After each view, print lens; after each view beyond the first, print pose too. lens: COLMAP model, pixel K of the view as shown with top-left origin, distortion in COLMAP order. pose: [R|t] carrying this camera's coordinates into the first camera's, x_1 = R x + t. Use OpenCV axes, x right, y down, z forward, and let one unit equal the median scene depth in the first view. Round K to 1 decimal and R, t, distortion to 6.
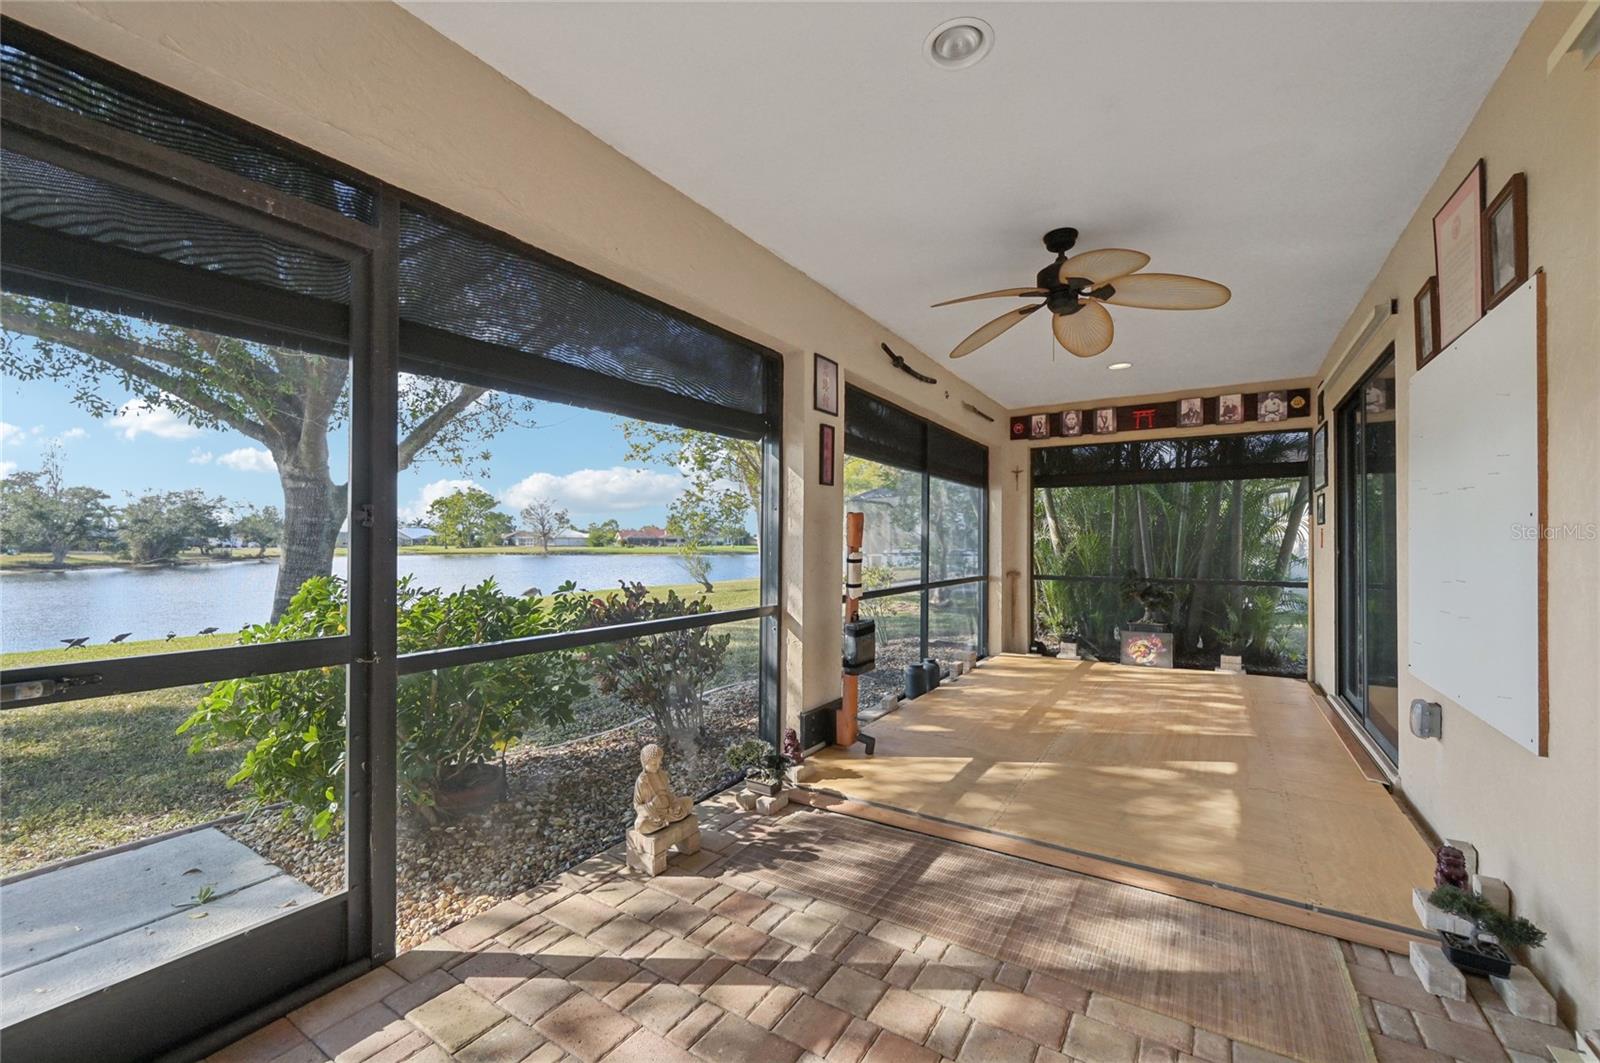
lens RADIAL K [[641.6, 0, 800.7], [0, 641.6, 533.7], [0, 0, 1]] dist [-0.000279, 0.000112]
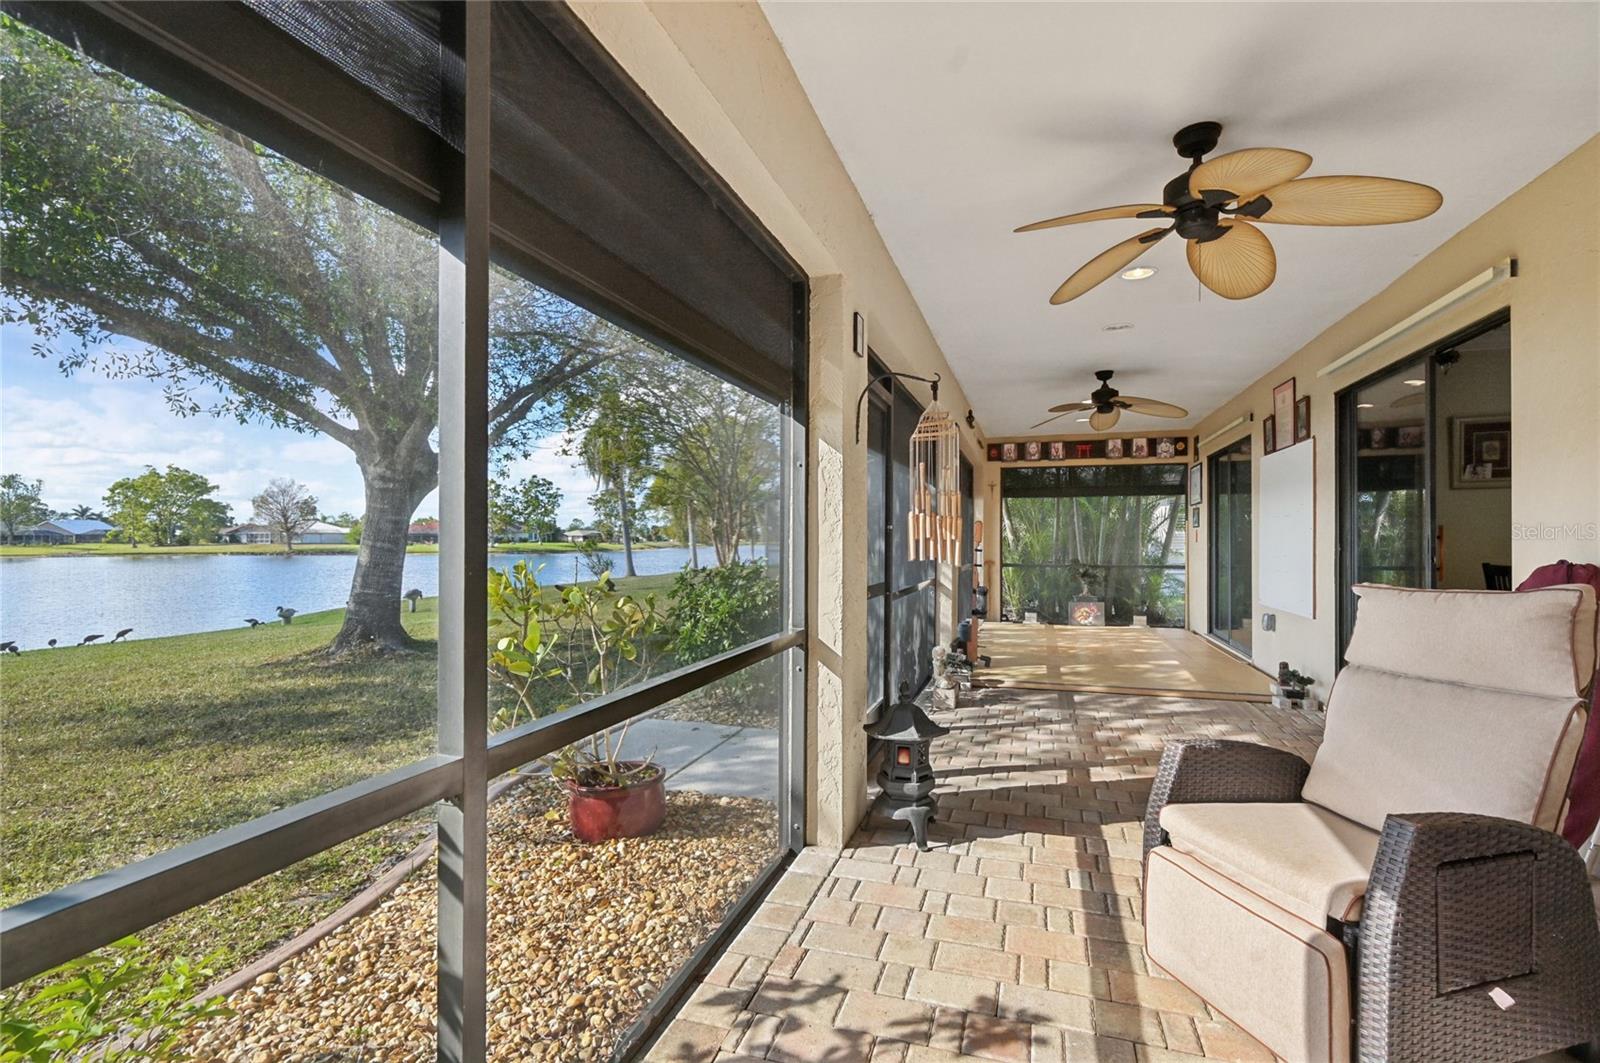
lens RADIAL K [[728.6, 0, 800.0], [0, 728.6, 531.5], [0, 0, 1]] dist [0.000886, -0.000735]
pose [[0.967734, 0.001910, 0.251968, -0.447927], [-0.002825, 0.999991, 0.003268, -0.005762], [-0.251960, -0.003874, 0.967730, -0.371981]]
